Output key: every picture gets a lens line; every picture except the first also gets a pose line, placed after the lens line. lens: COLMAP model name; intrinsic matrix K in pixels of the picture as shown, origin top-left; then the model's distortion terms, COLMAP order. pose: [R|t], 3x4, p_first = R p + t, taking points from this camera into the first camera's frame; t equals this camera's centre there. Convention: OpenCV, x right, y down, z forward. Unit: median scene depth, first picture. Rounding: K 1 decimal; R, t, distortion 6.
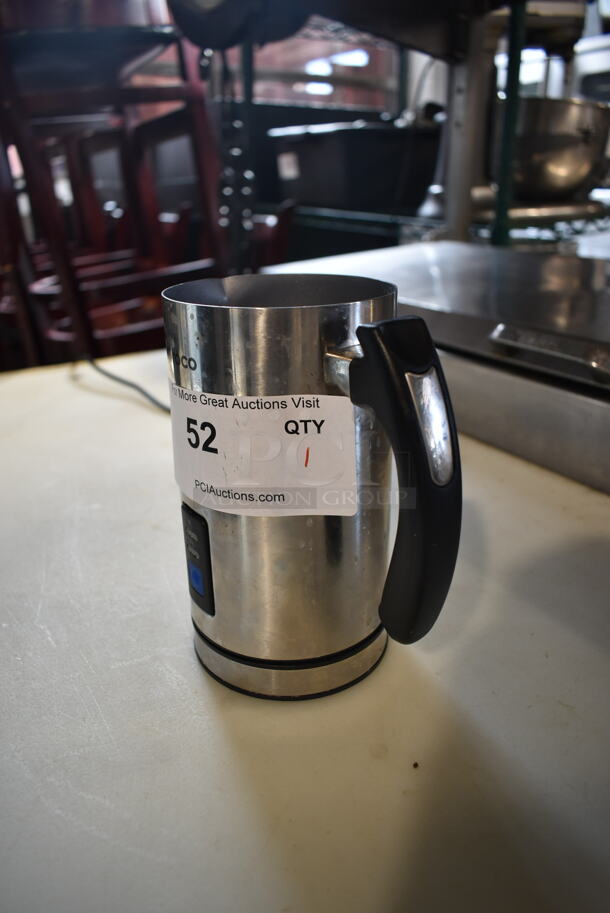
lens RADIAL K [[688.2, 0, 305.0], [0, 688.2, 456.5], [0, 0, 1]] dist [-0.077658, -0.001173]
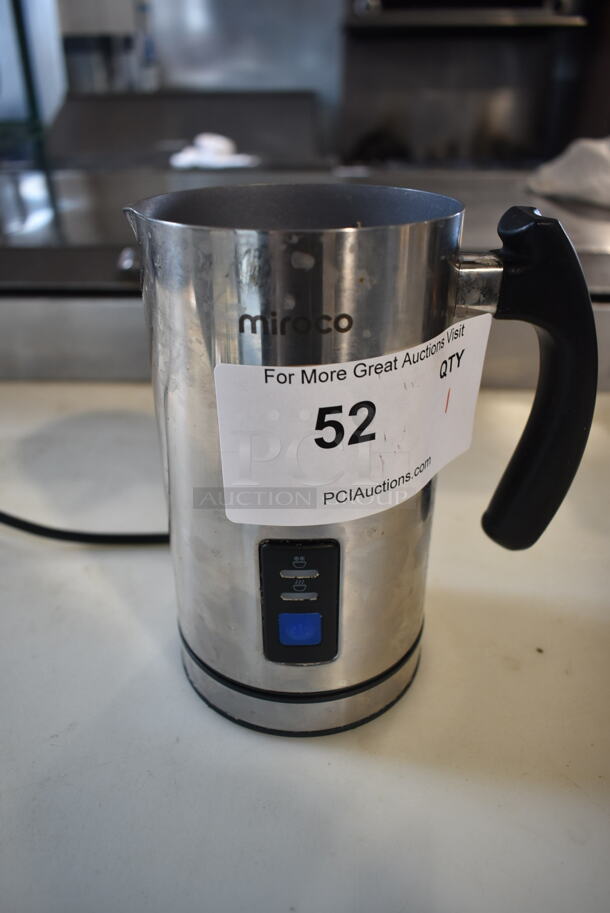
lens RADIAL K [[688.2, 0, 305.0], [0, 688.2, 456.5], [0, 0, 1]] dist [-0.077658, -0.001173]
pose [[0.561805, -0.383514, 0.733002, -0.693703], [0.299276, 0.920258, 0.252110, -0.188106], [-0.771239, 0.077733, 0.631782, 0.605498]]
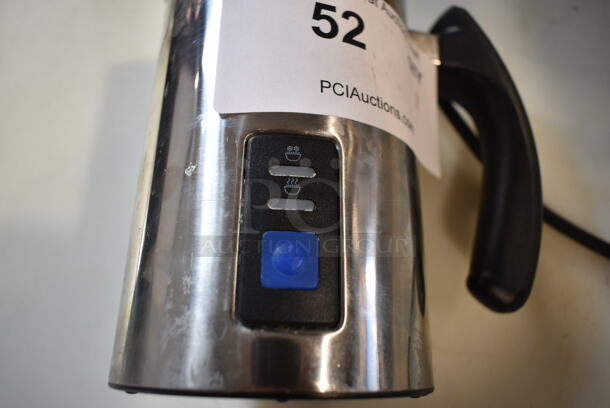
lens RADIAL K [[459.8, 0, 305.0], [0, 459.8, 204.0], [0, 0, 1]] dist [-0.077658, -0.001173]
pose [[0.457004, 0.312481, 0.832768, -0.521930], [0.306012, 0.823867, -0.477073, 0.354937], [-0.835167, 0.472862, 0.280887, 0.991755]]
